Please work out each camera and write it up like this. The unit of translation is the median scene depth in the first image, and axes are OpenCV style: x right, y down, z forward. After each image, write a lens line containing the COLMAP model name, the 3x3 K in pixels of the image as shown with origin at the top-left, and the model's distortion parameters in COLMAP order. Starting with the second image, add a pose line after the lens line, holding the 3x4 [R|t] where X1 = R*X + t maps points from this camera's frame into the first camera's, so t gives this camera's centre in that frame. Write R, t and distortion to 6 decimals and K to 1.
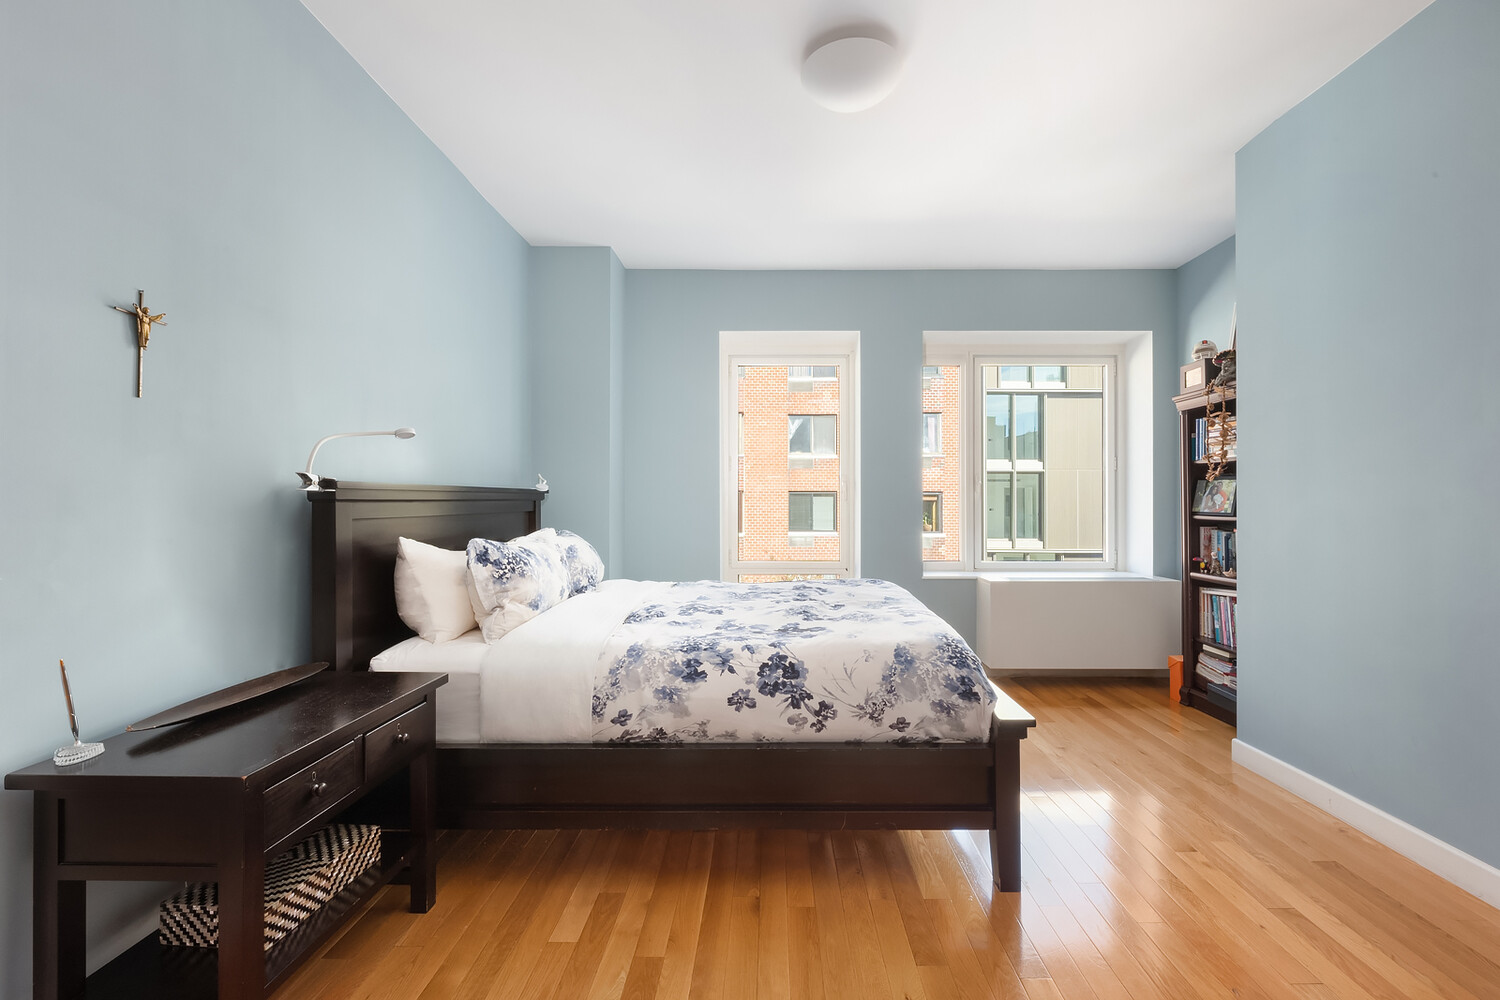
lens RADIAL K [[627.0, 0, 747.0], [0, 627.0, 496.5], [0, 0, 1]] dist [0.000175, -0.000504]
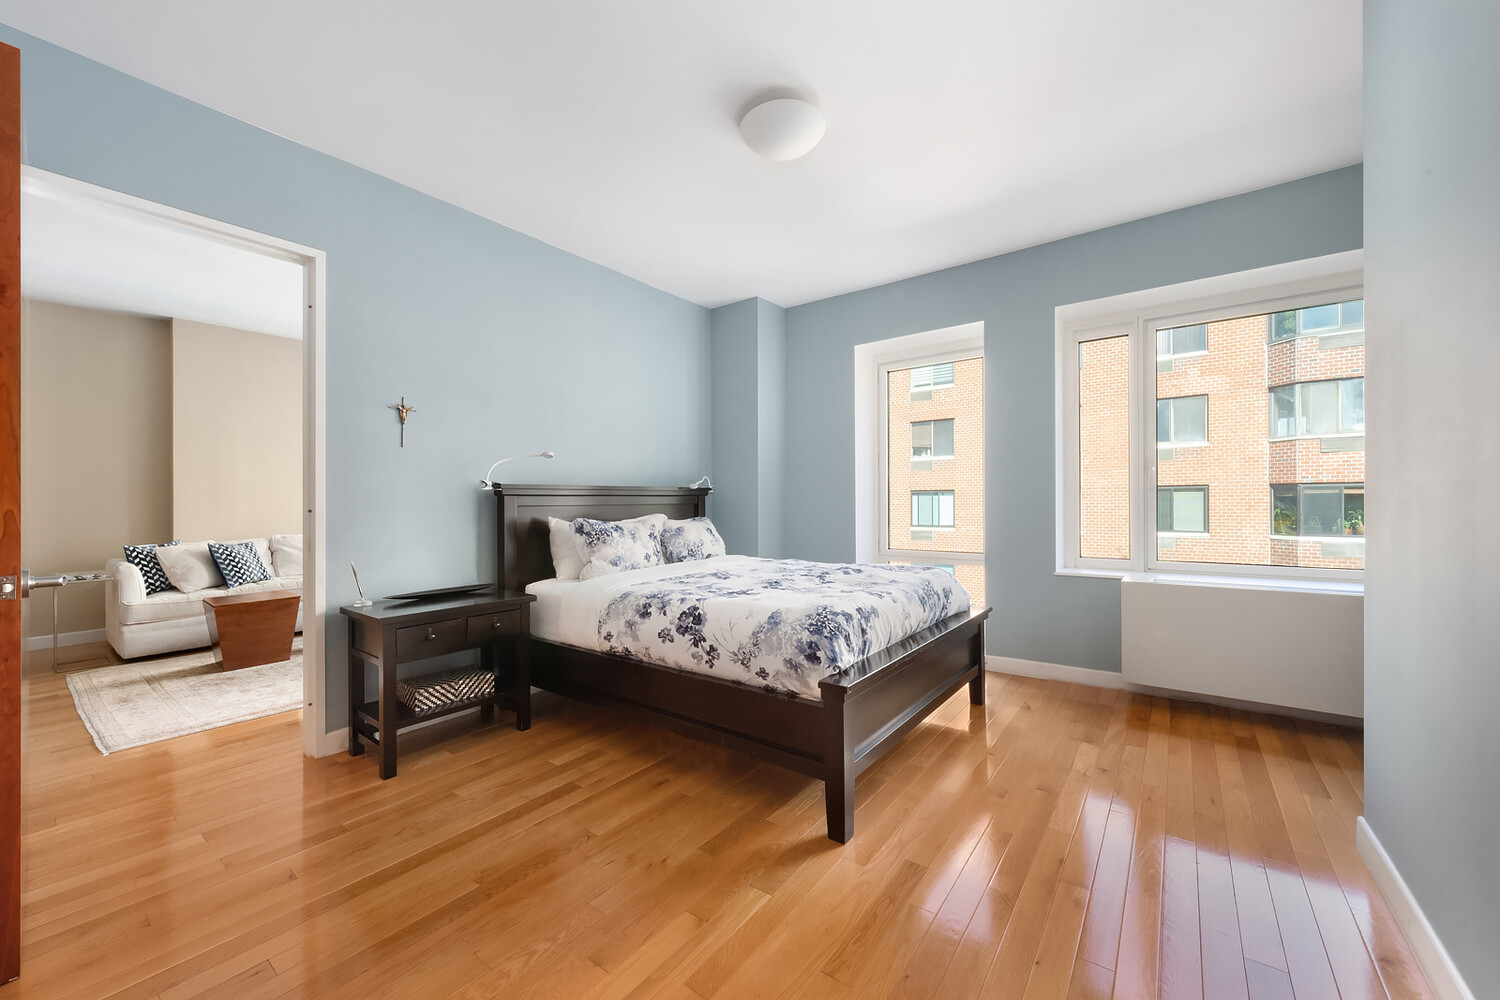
lens RADIAL K [[574.6, 0, 758.0], [0, 574.6, 499.7], [0, 0, 1]] dist [0.002846, 0.000037]
pose [[0.800709, -0.011295, -0.598947, 0.902050], [0.013330, 0.999911, -0.001036, 0.031004], [0.598905, -0.007154, 0.800788, 0.113127]]
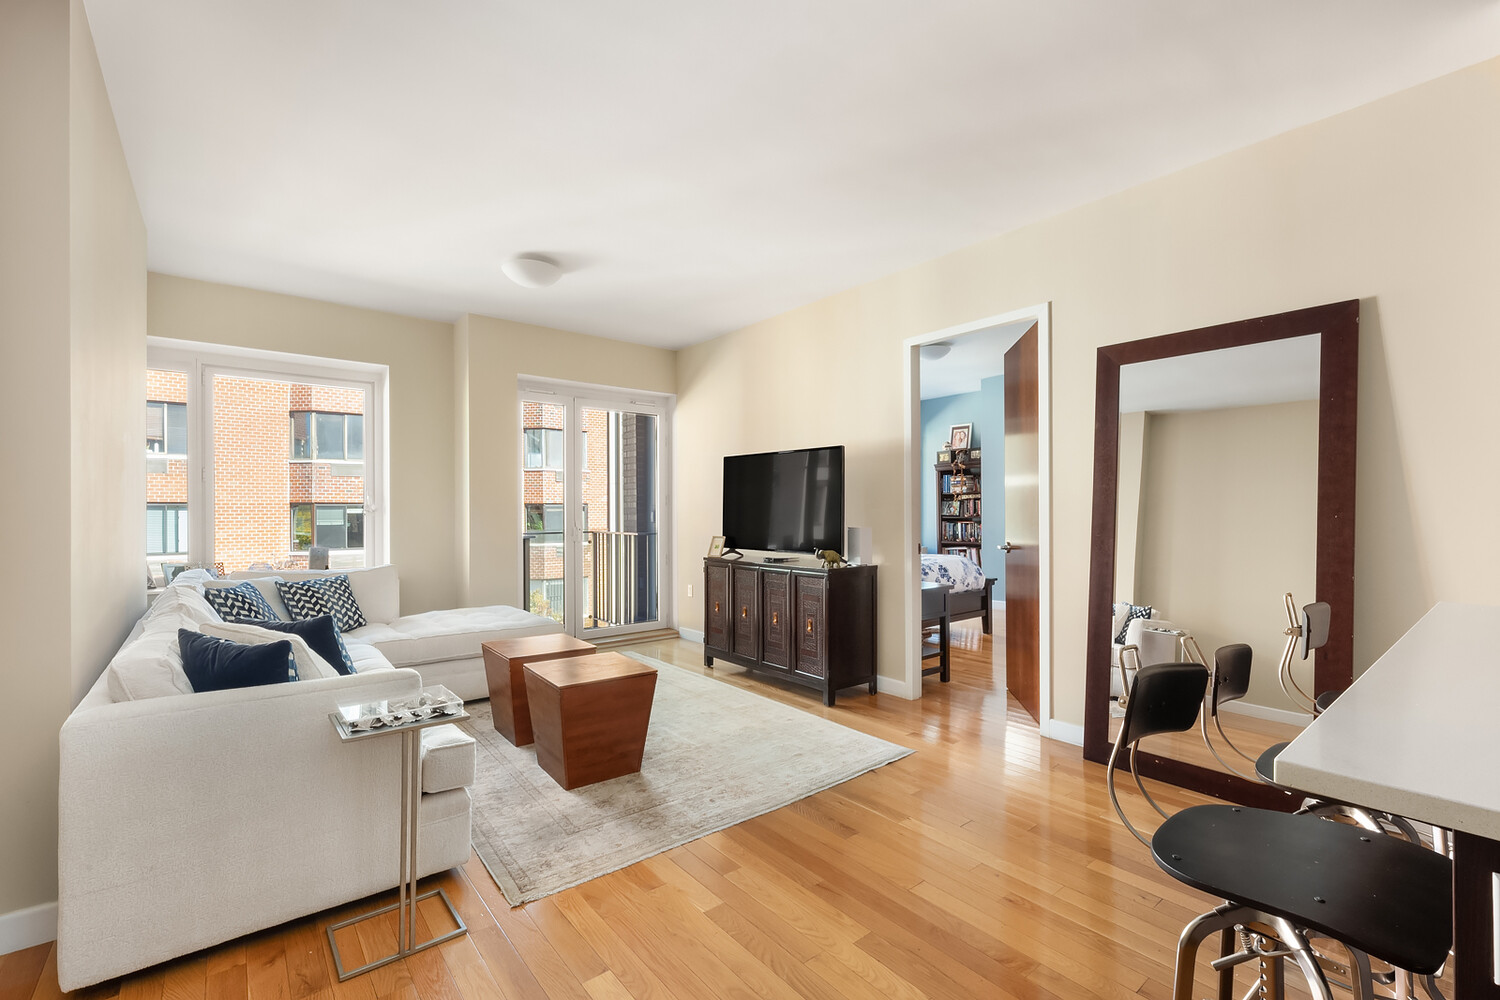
lens RADIAL K [[627.0, 0, 773.0], [0, 627.0, 513.3], [0, 0, 1]] dist [0.000175, -0.000504]
pose [[0.771196, -0.009548, 0.636526, -2.369537], [0.005127, 0.999948, 0.008787, -0.009011], [-0.636577, -0.003513, 0.771205, -0.712132]]
